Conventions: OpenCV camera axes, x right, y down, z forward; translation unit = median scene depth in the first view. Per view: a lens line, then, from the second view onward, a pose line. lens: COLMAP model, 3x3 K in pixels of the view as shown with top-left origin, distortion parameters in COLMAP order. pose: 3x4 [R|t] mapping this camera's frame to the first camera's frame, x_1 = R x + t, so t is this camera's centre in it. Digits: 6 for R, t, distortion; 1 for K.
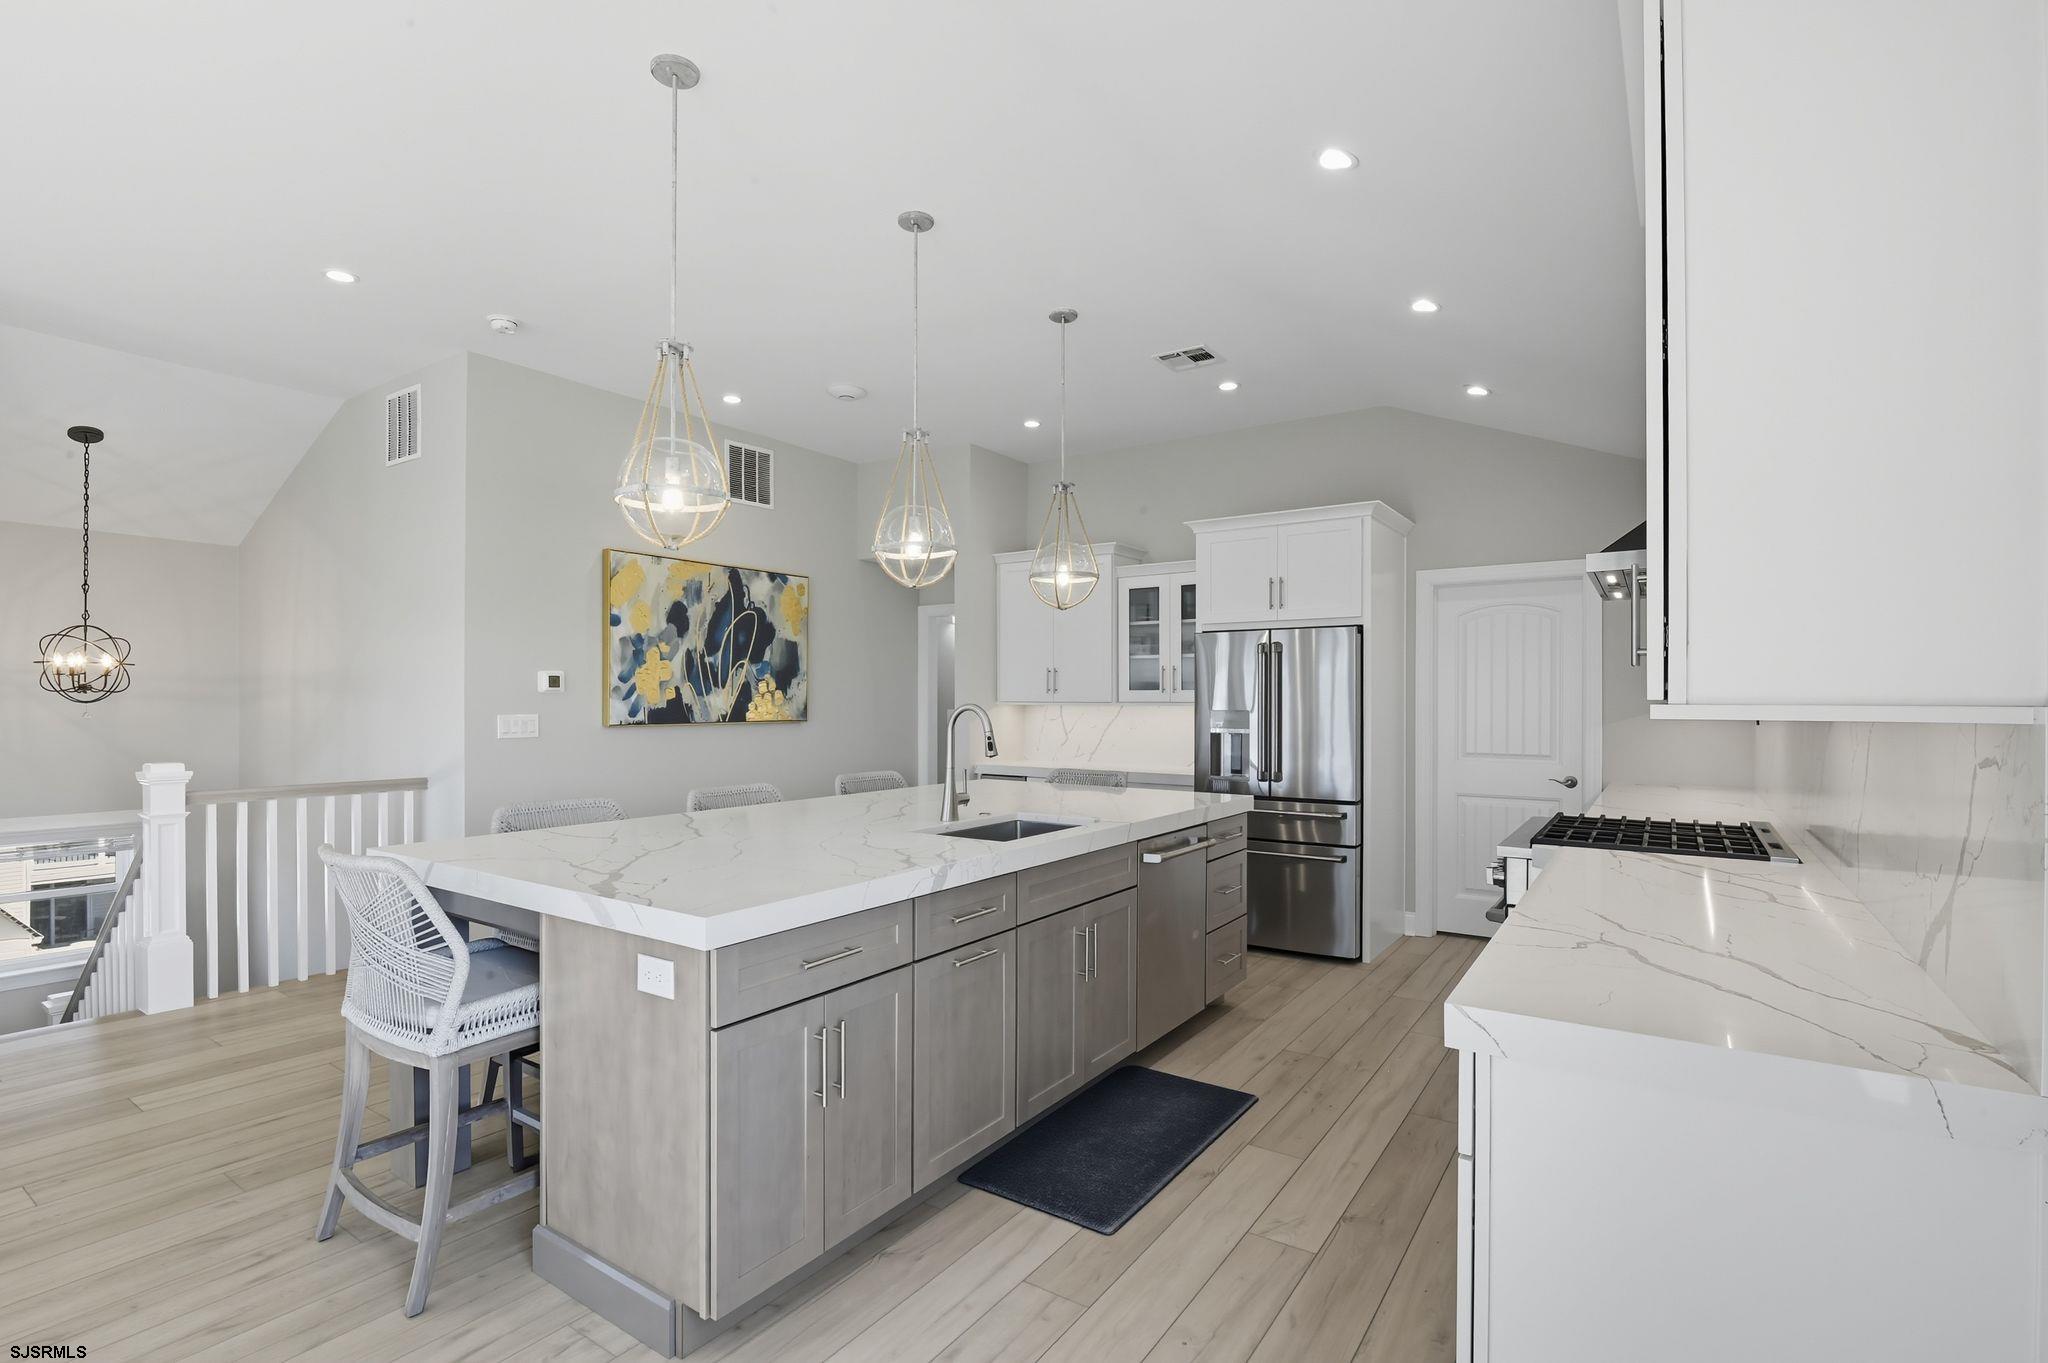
lens RADIAL K [[962.3, 0, 1036.8], [0, 962.3, 698.8], [0, 0, 1]] dist [-0.003264, -0.000240]
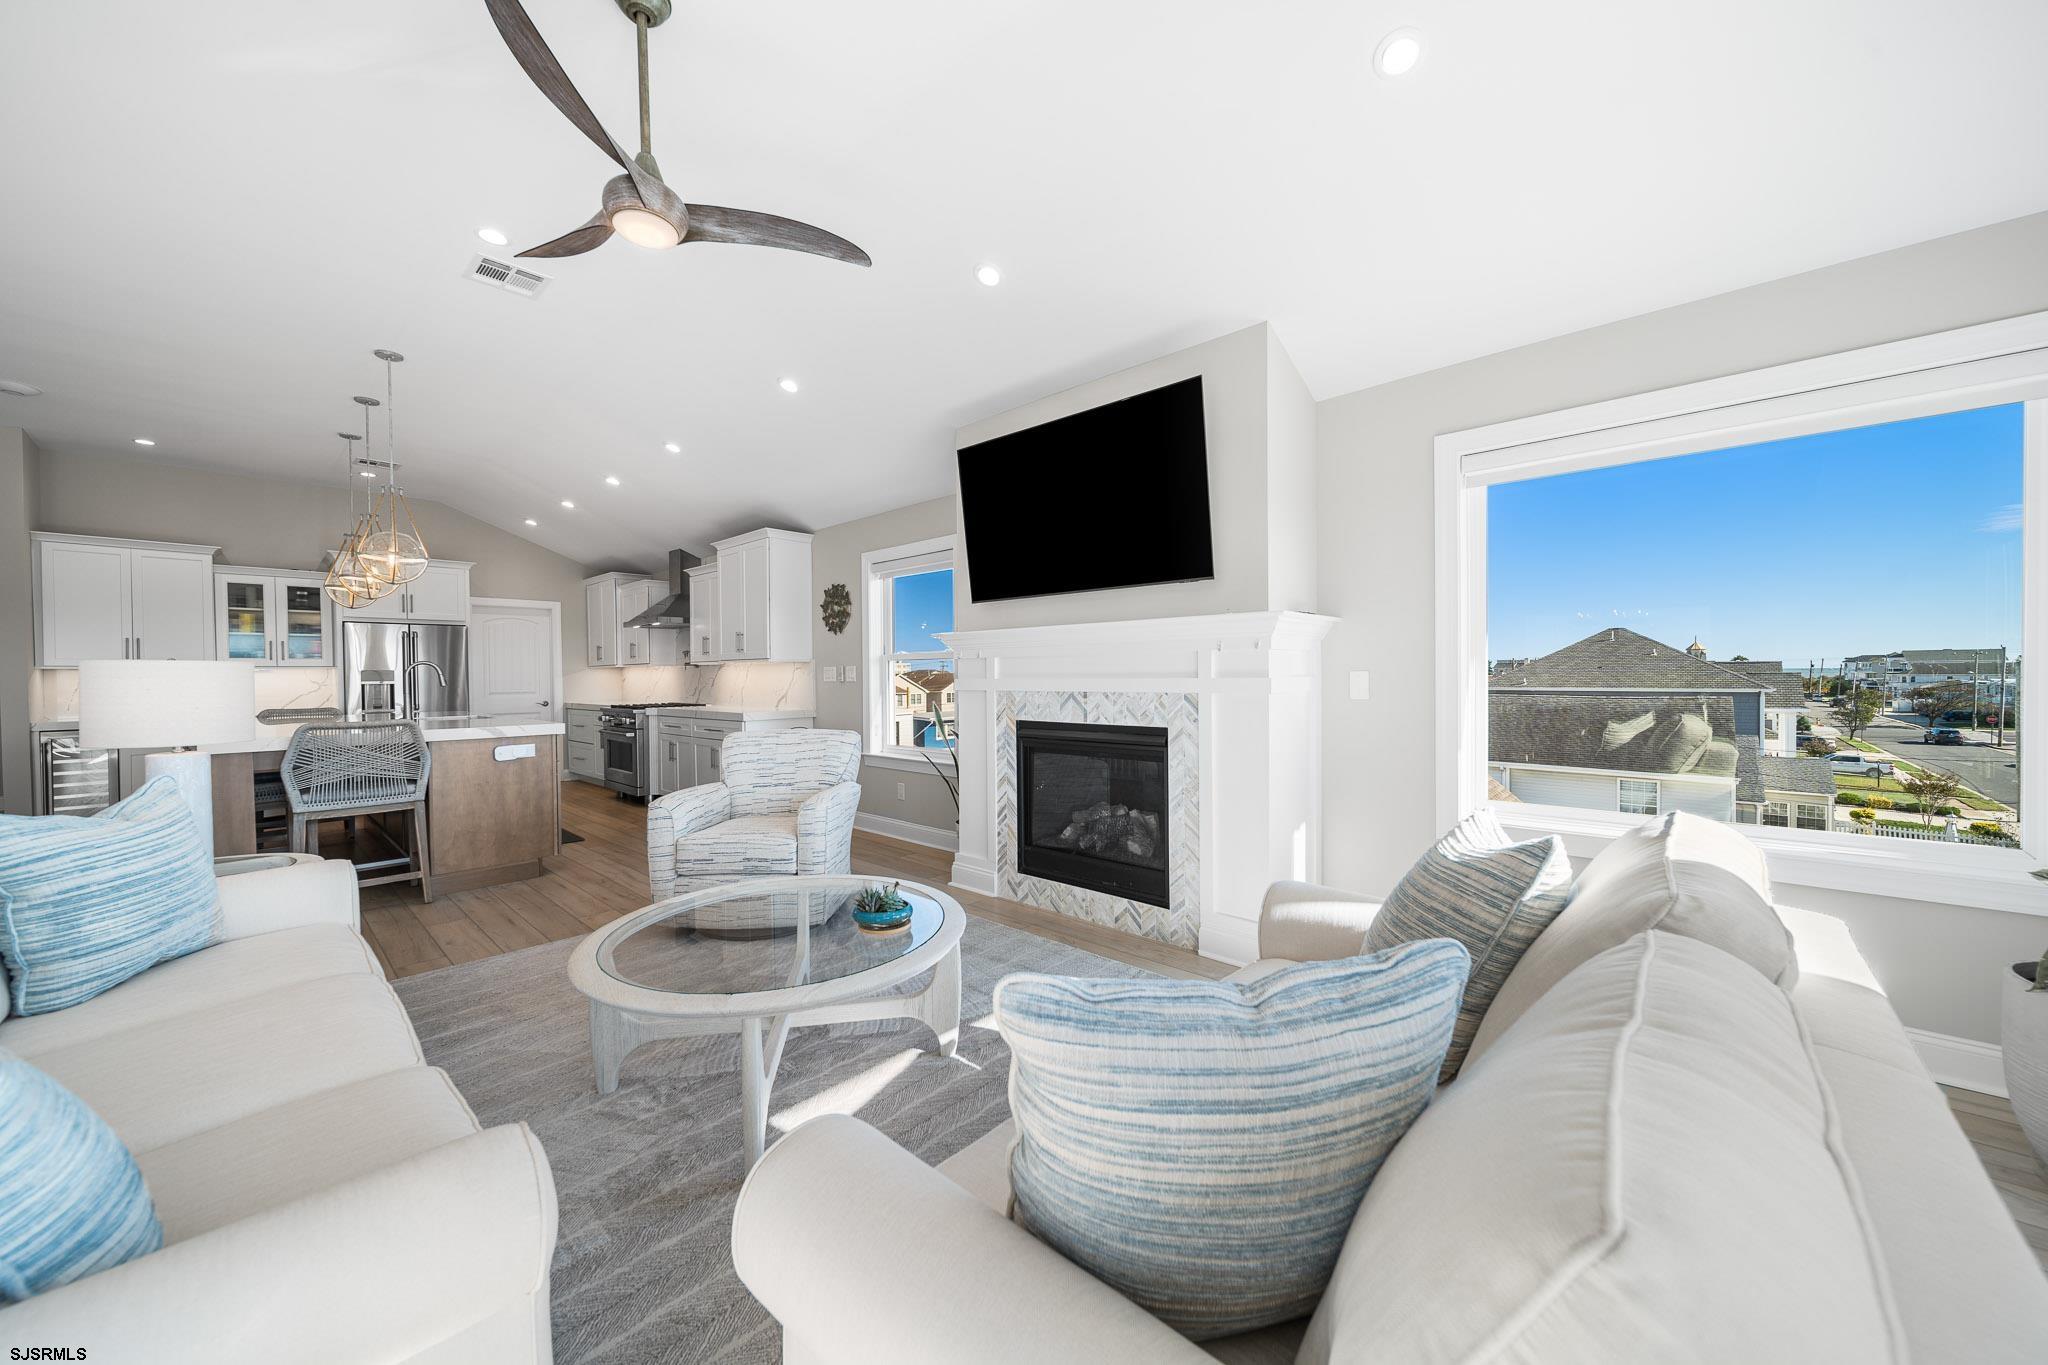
lens RADIAL K [[724.6, 0, 1030.2], [0, 724.6, 682.3], [0, 0, 1]] dist [-0.010241, -0.000074]
pose [[0.145996, -0.015497, 0.989164, -0.841374], [0.008527, 0.999860, 0.014406, 0.023730], [-0.989248, 0.006331, 0.146108, -0.297720]]
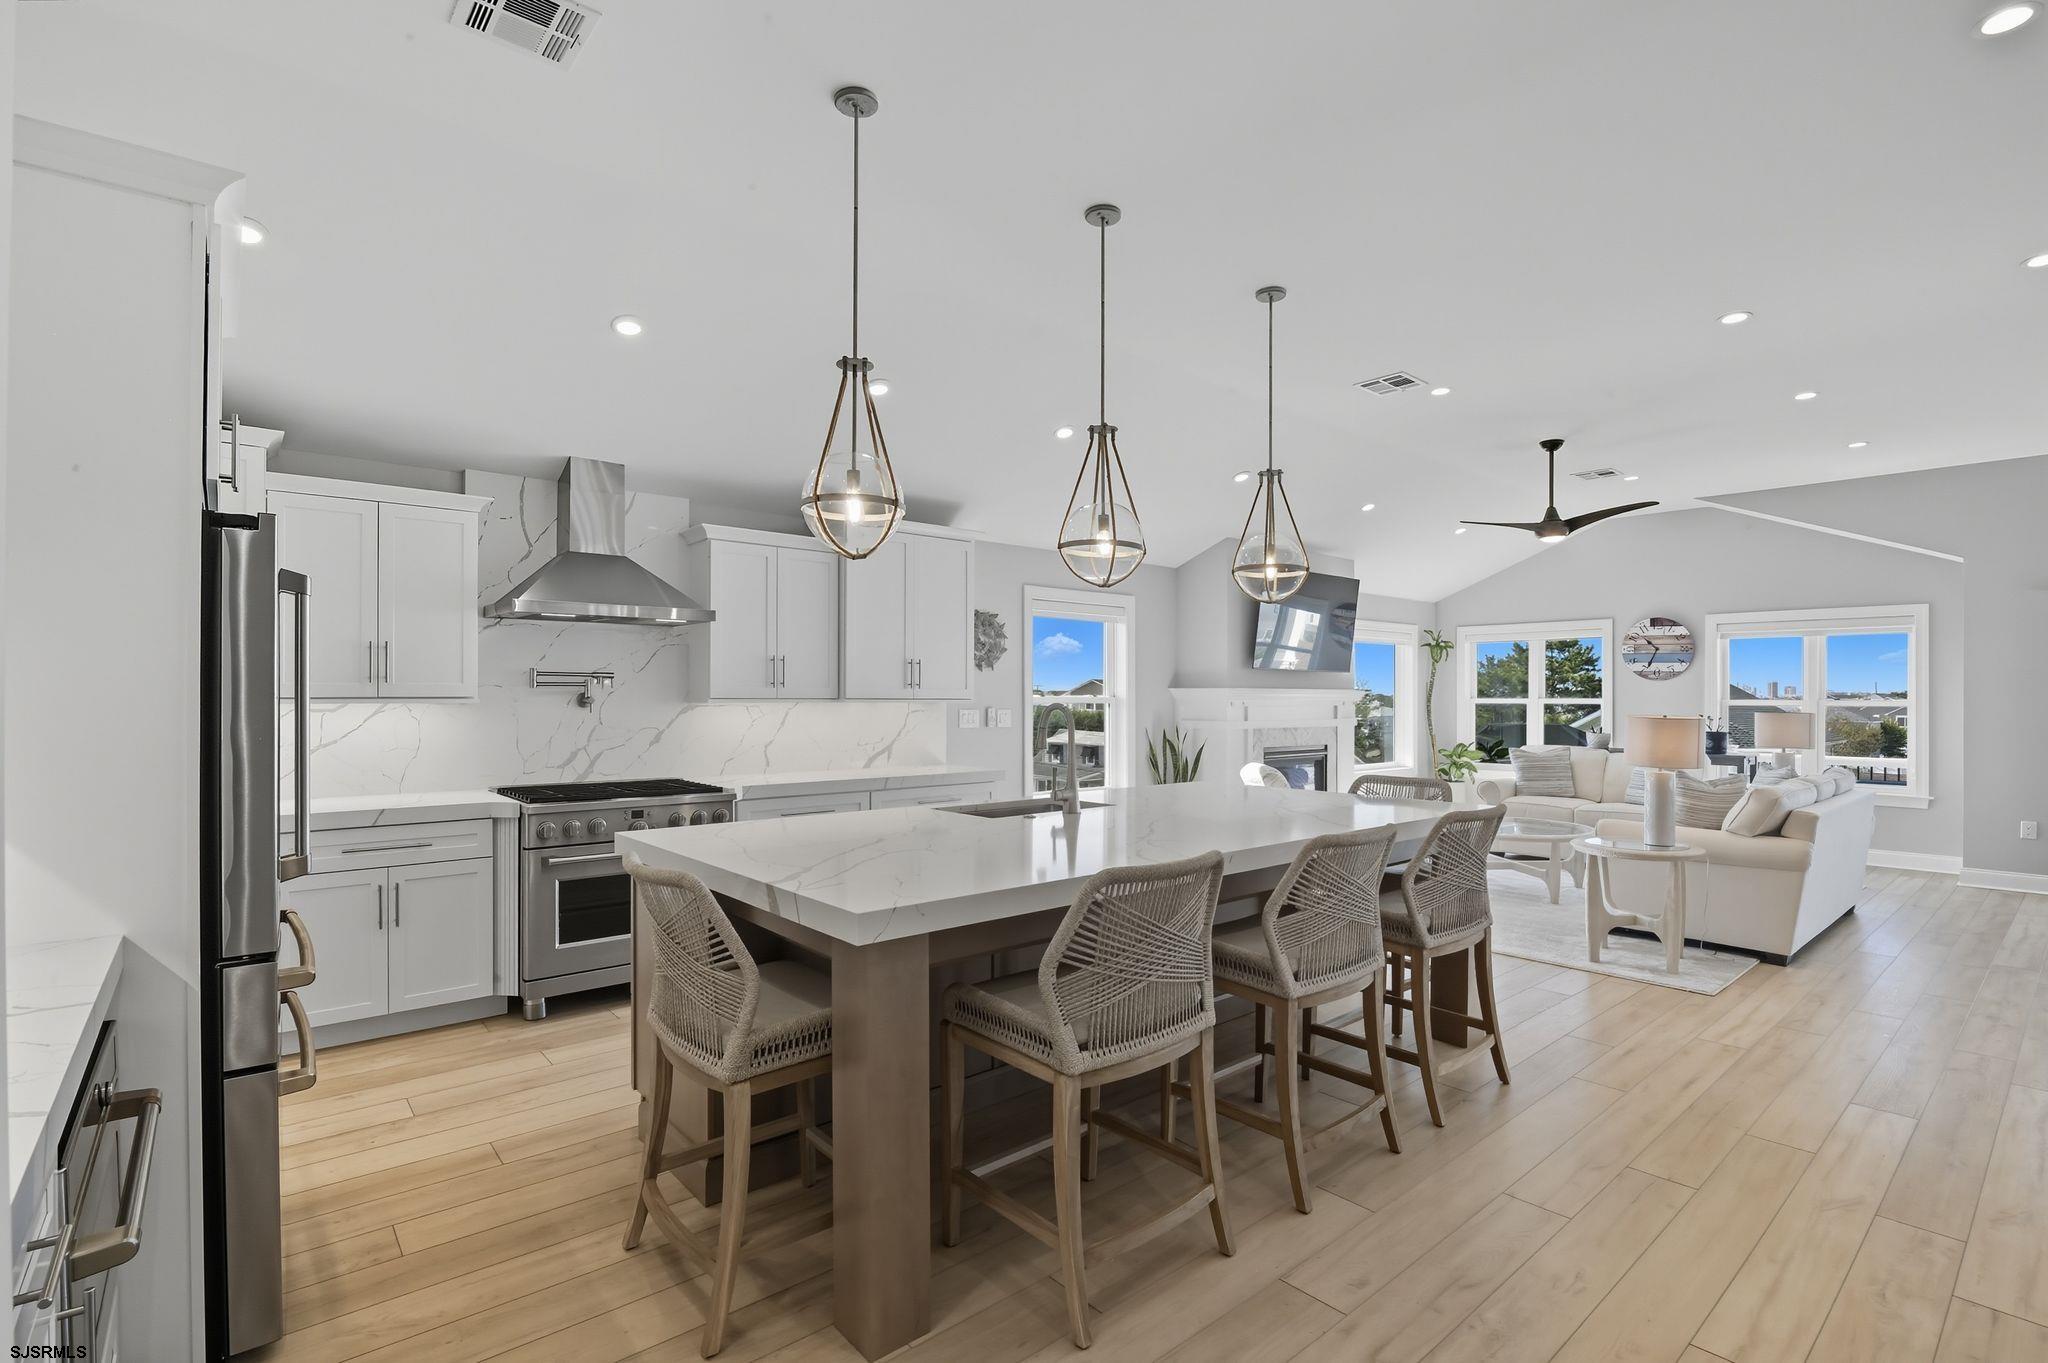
lens RADIAL K [[962.3, 0, 1036.8], [0, 962.3, 698.8], [0, 0, 1]] dist [-0.003264, -0.000240]
pose [[-0.964238, -0.007025, 0.264945, -0.208624], [-0.006616, 0.999975, 0.002438, -0.002909], [-0.264956, 0.000598, -0.964260, 1.256945]]
